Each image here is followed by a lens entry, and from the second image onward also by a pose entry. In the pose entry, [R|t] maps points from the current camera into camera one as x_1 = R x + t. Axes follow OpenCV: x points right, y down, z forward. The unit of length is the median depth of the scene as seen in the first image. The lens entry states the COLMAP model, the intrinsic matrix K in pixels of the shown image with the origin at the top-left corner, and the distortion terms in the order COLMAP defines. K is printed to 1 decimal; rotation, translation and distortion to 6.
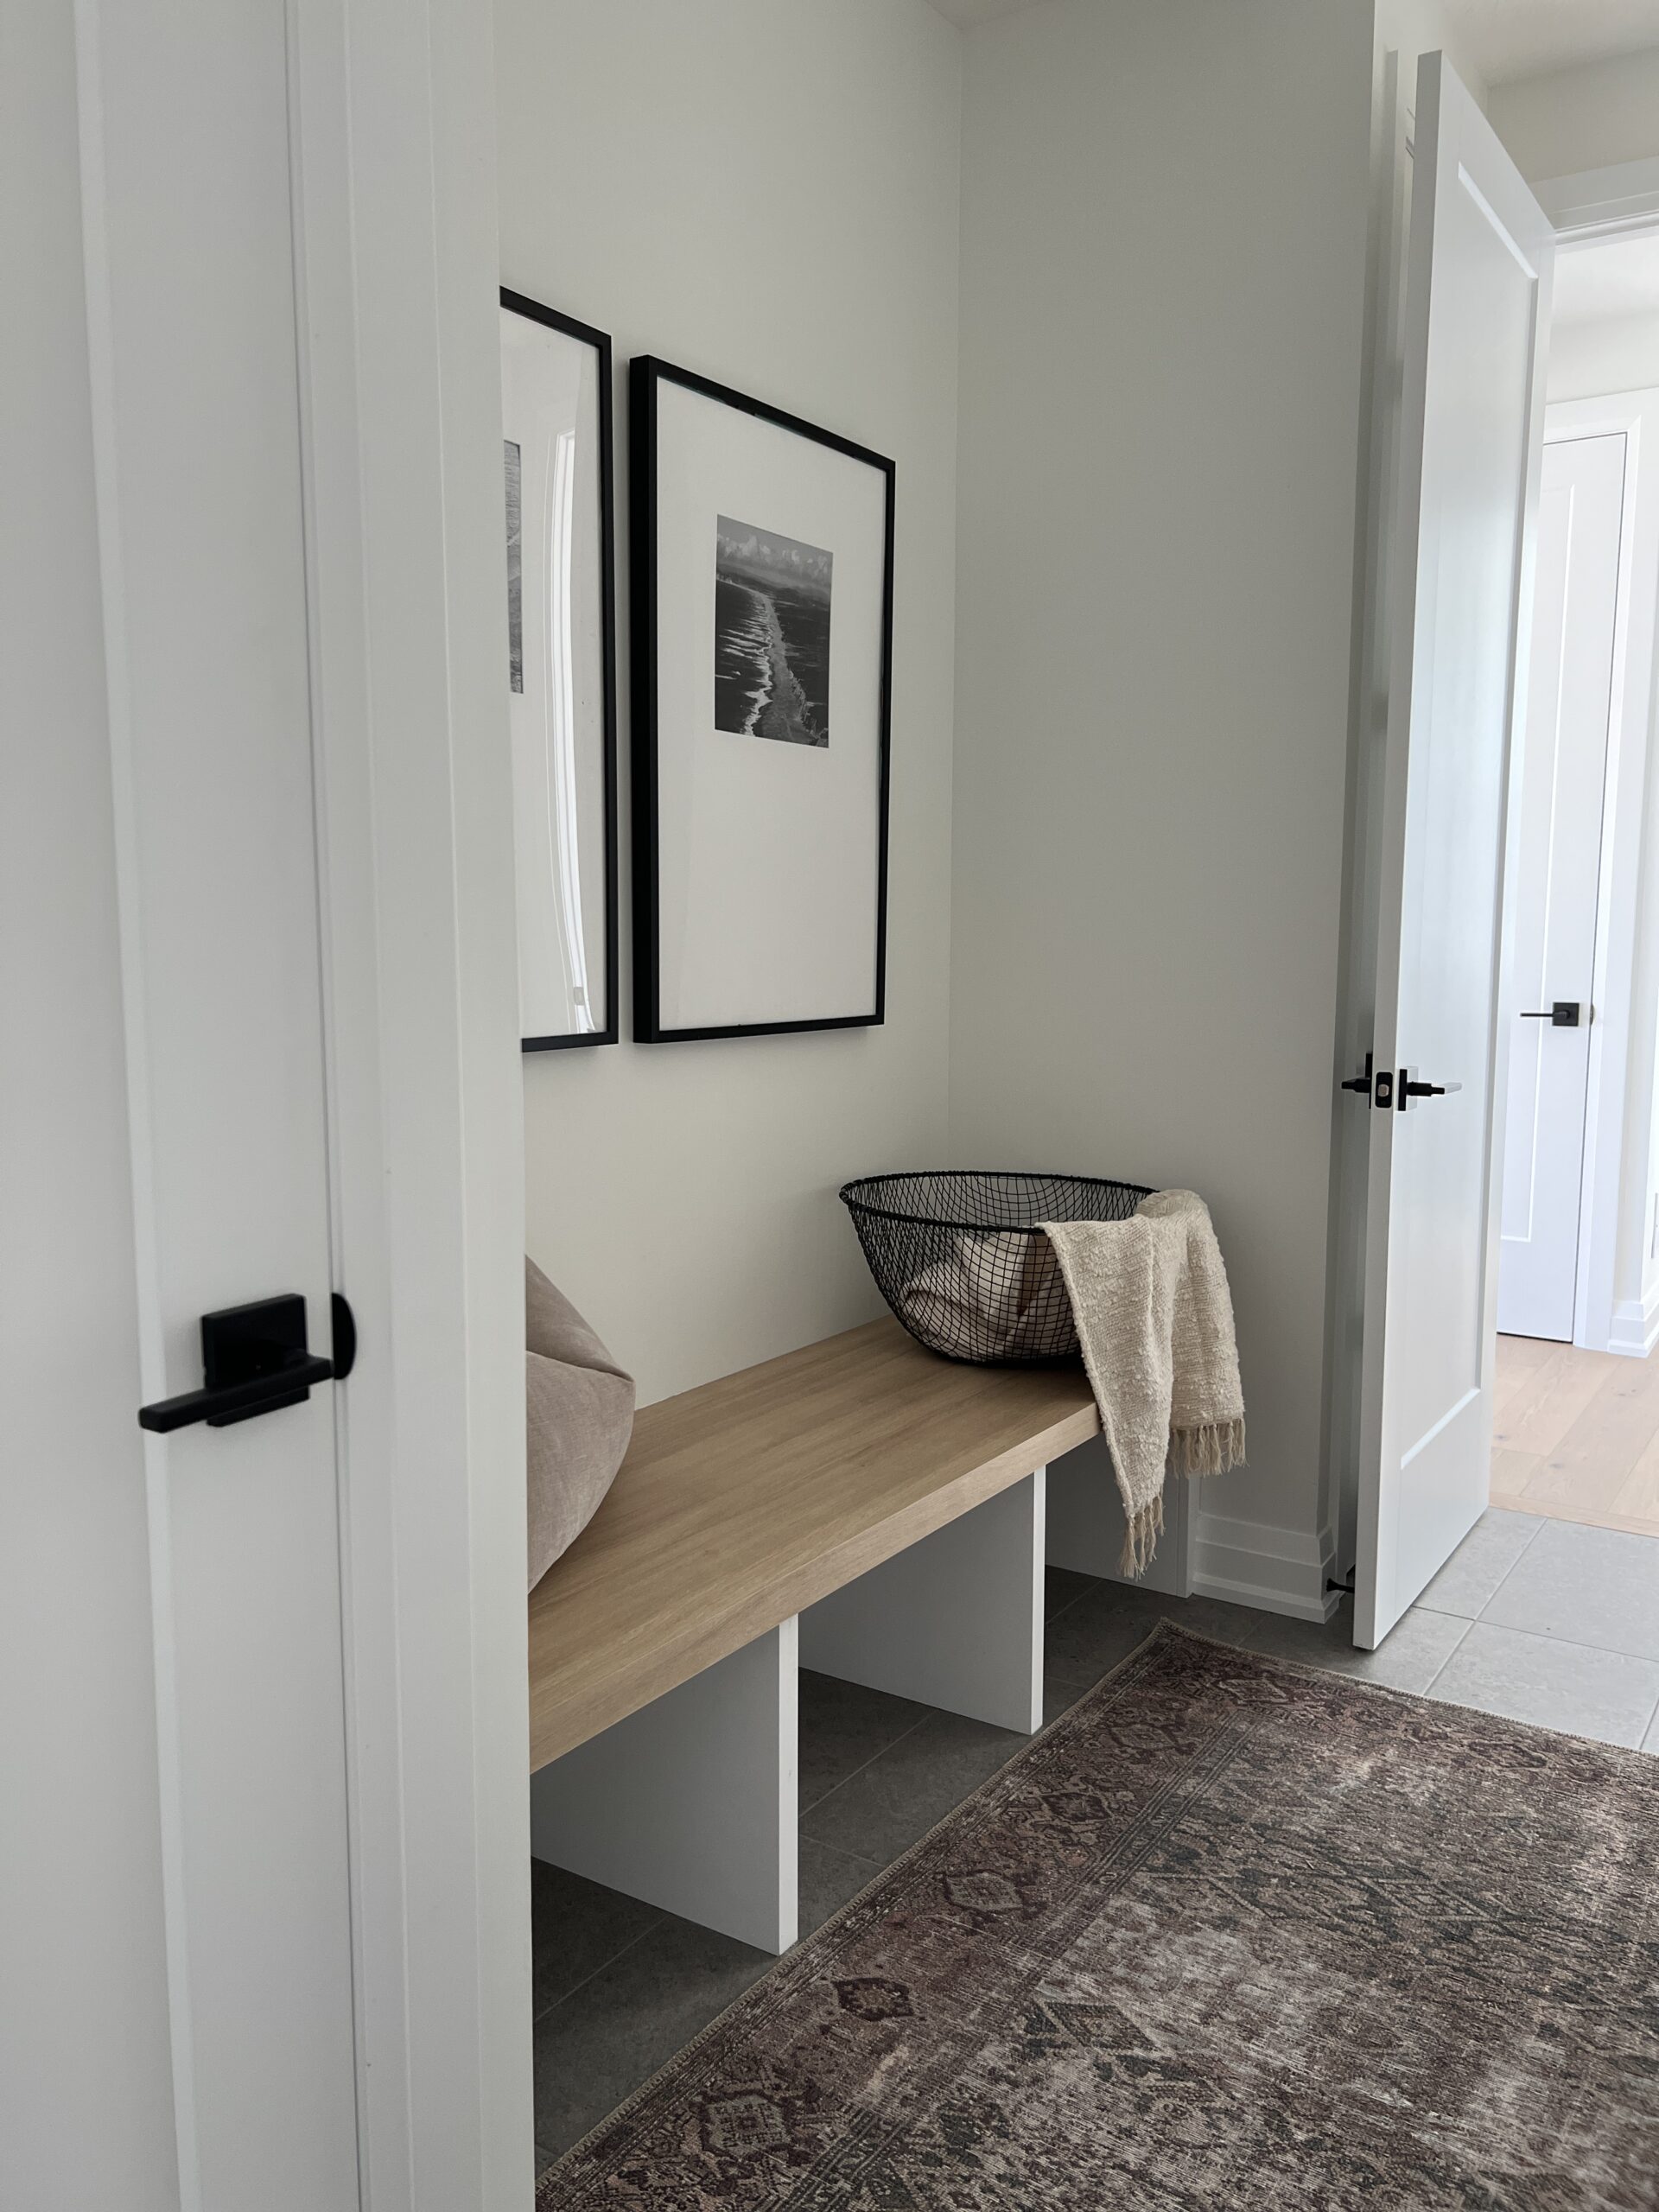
lens RADIAL K [[1681.8, 0, 826.9], [0, 1681.8, 1117.4], [0, 0, 1]] dist [0.008254, -0.000065]
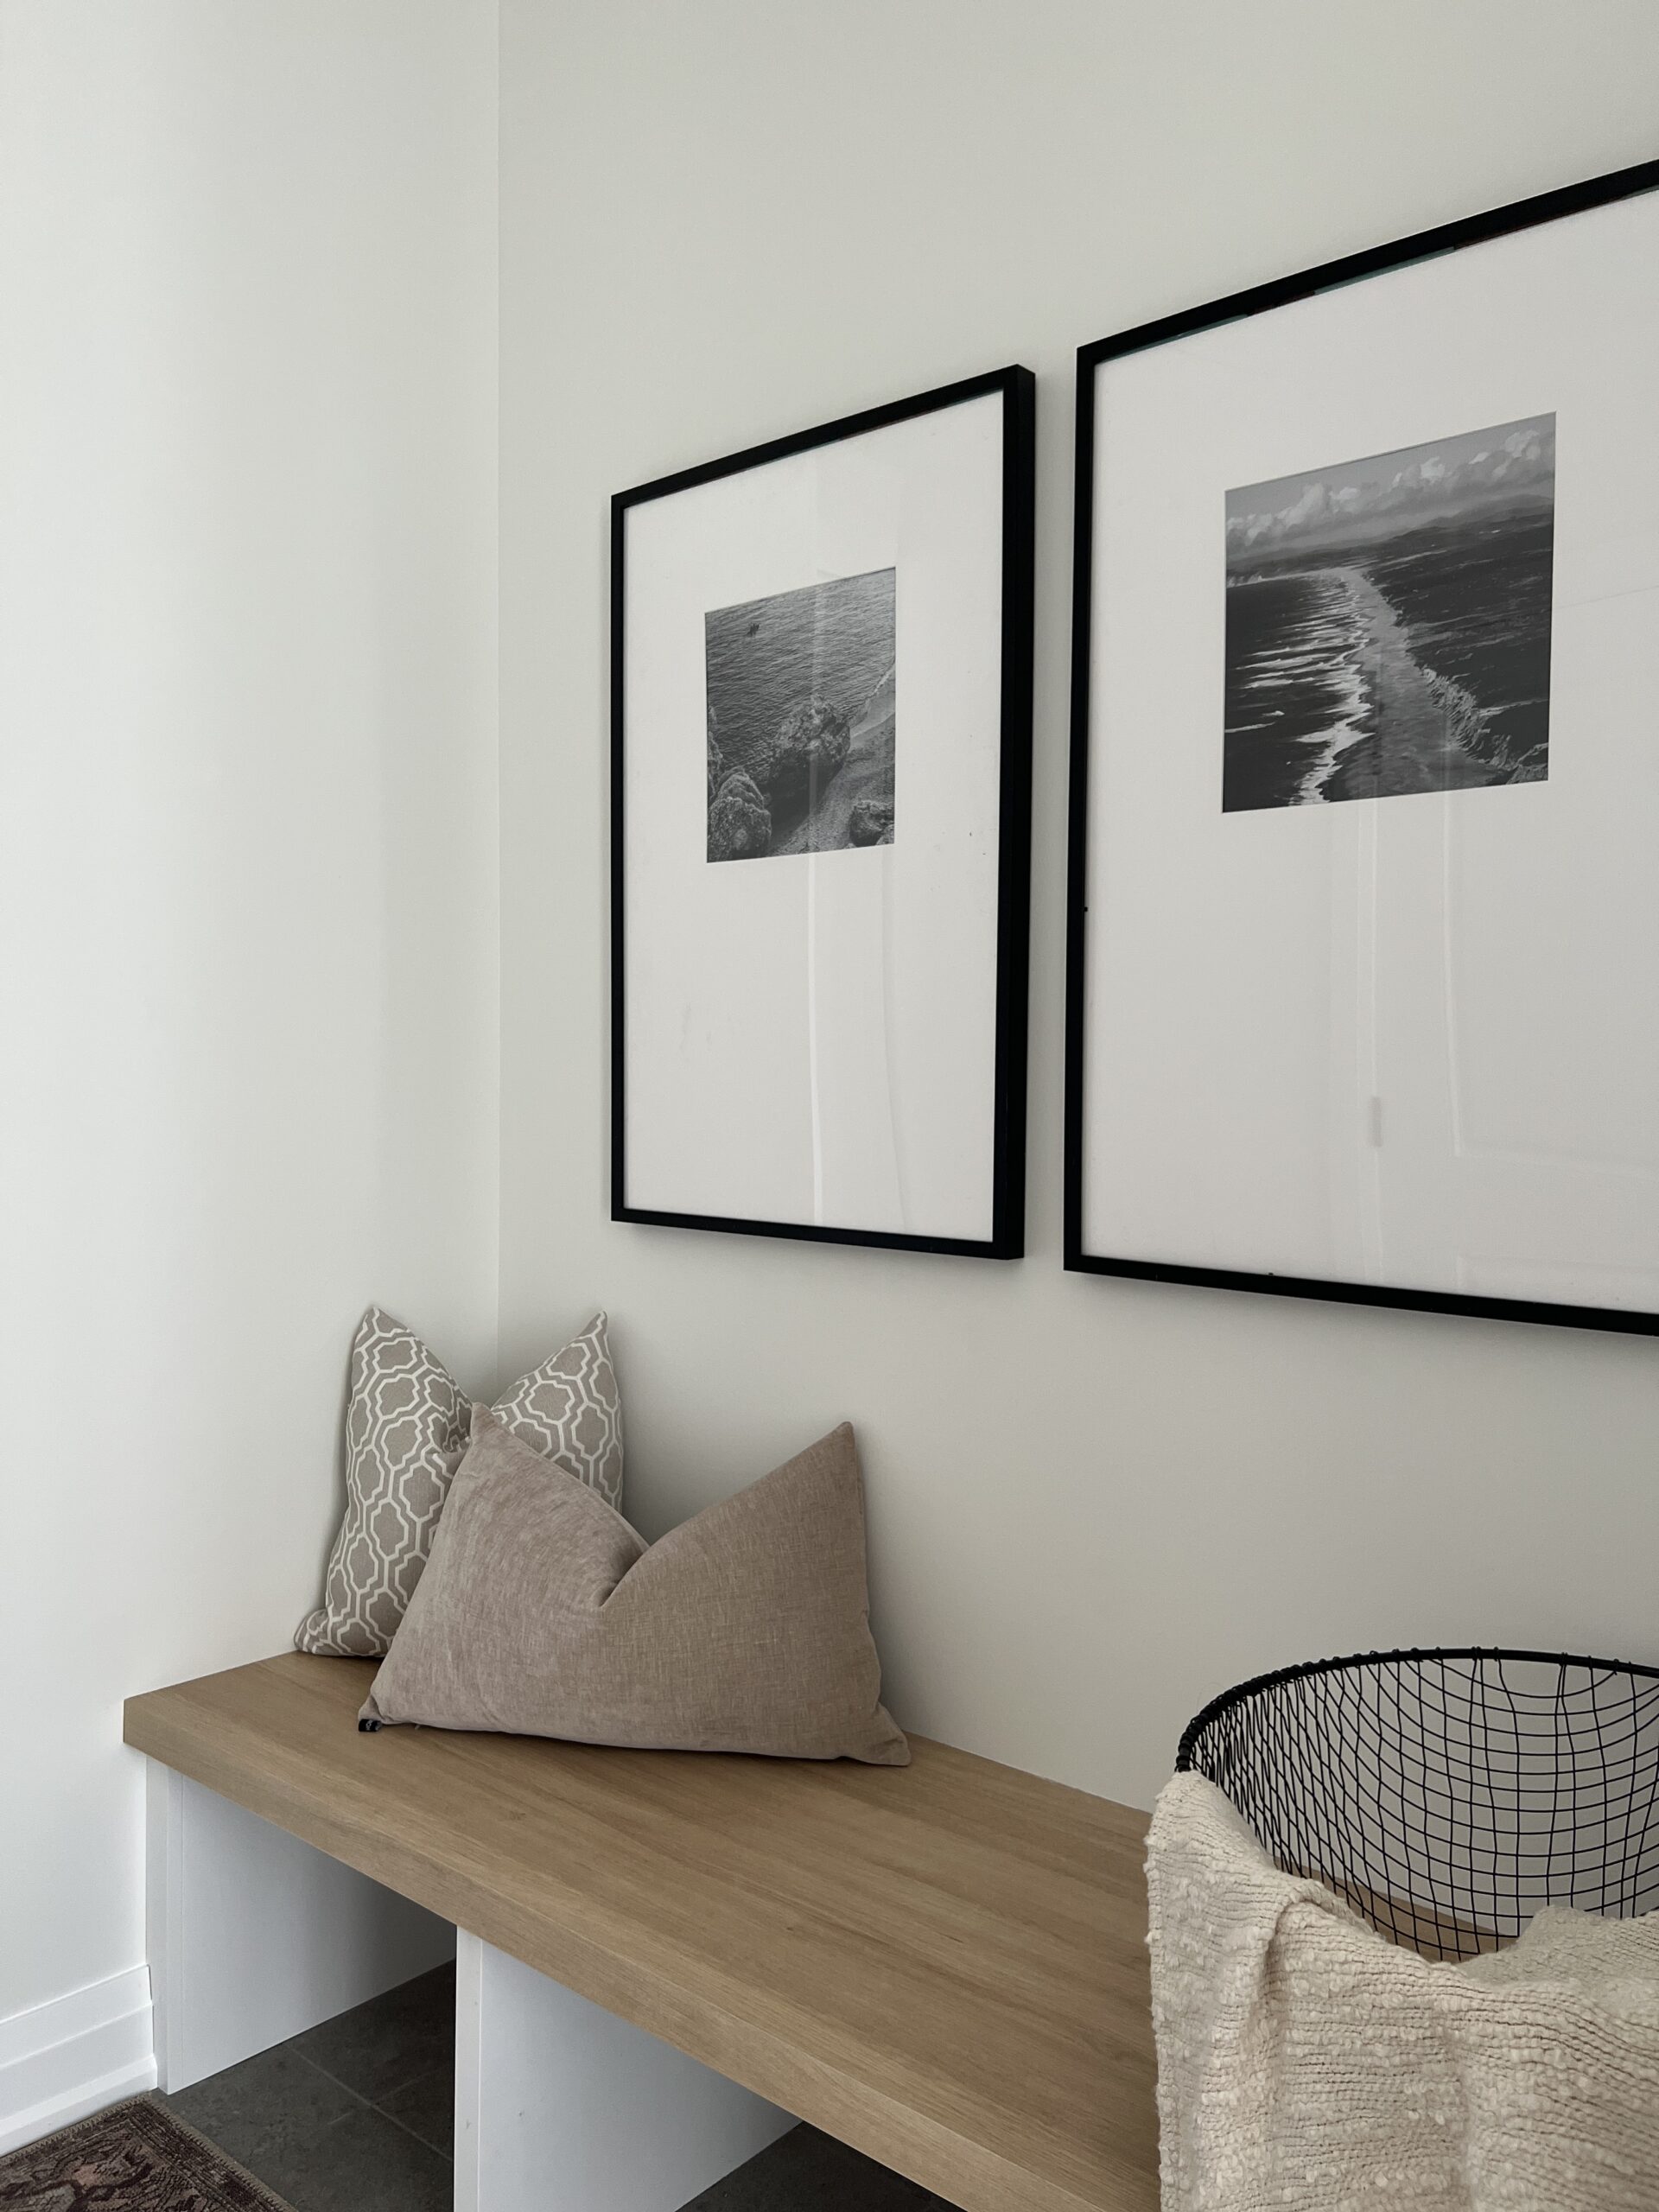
lens RADIAL K [[1681.8, 0, 829.4], [0, 1681.8, 1085.3], [0, 0, 1]] dist [0.008254, -0.000065]
pose [[-0.129834, 0.000474, -0.991536, 0.585127], [-0.130565, 0.991284, 0.017570, -0.114642], [0.982902, 0.131741, -0.128641, 0.926152]]
